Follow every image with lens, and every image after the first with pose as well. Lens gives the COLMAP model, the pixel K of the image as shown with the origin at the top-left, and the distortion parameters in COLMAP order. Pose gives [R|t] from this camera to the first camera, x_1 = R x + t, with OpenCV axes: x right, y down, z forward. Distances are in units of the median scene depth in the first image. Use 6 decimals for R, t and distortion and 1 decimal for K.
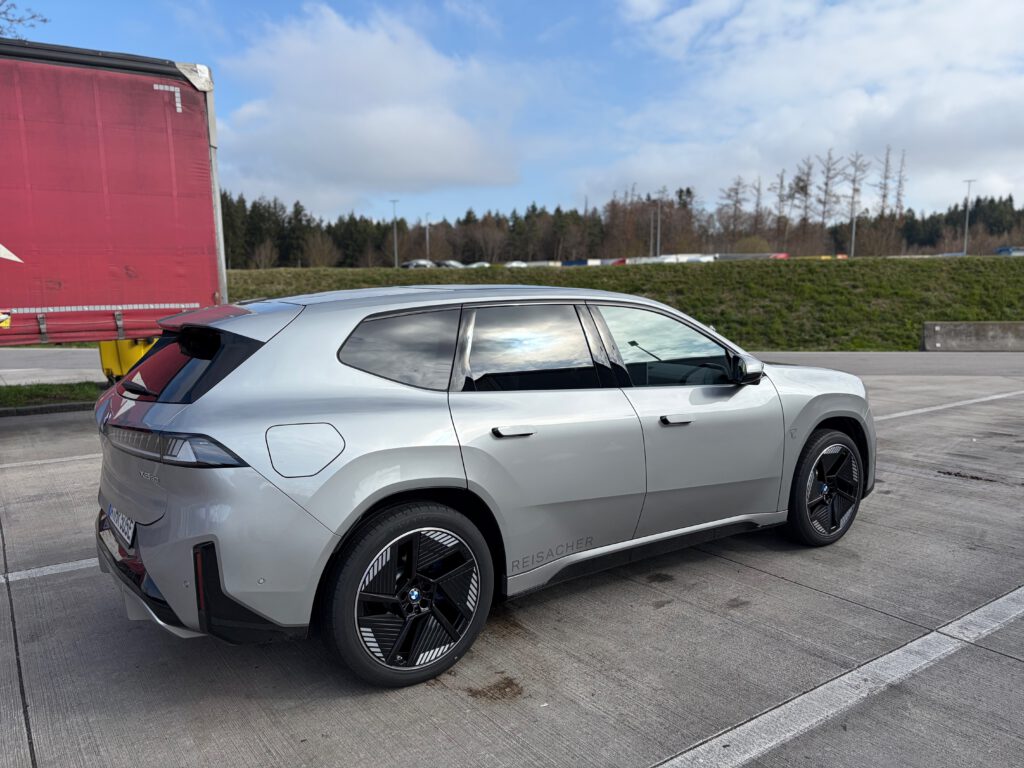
lens RADIAL K [[779.7, 0, 512.7], [0, 779.7, 384.7], [0, 0, 1]] dist [0.013927, 0.002165]
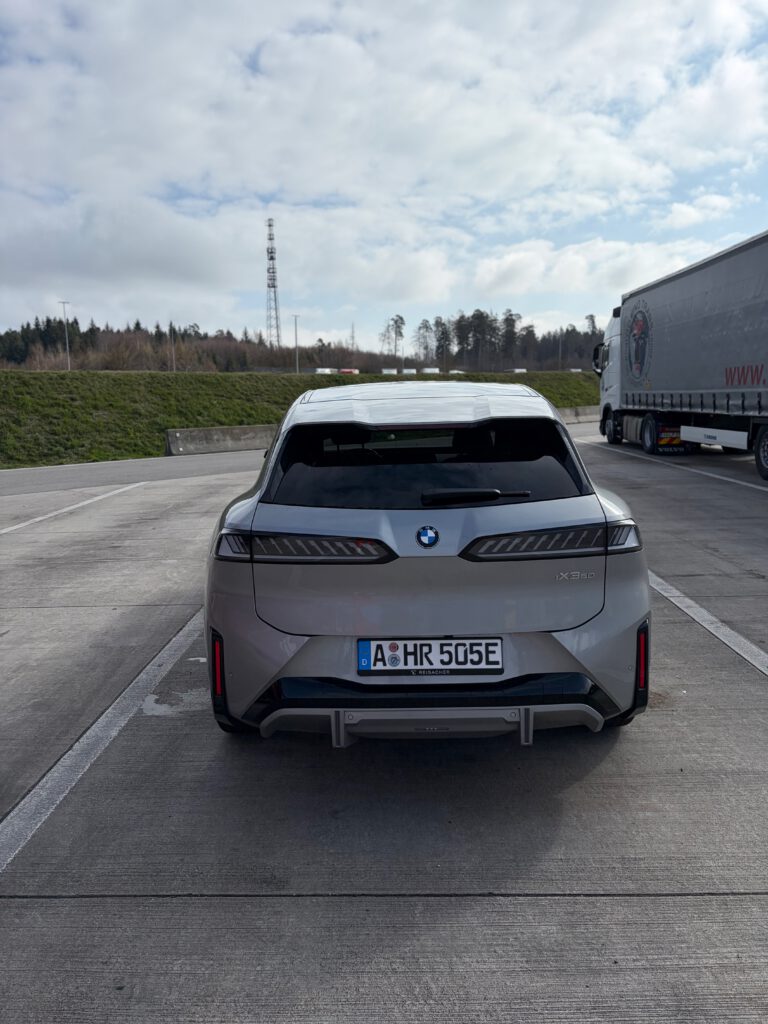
lens RADIAL K [[779.7, 0, 385.1], [0, 779.7, 513.1], [0, 0, 1]] dist [0.013927, 0.002165]
pose [[0.586701, -0.126022, 0.799938, -0.163375], [0.113457, 0.990866, 0.072887, -0.006383], [-0.801816, 0.047996, 0.595640, 0.075080]]
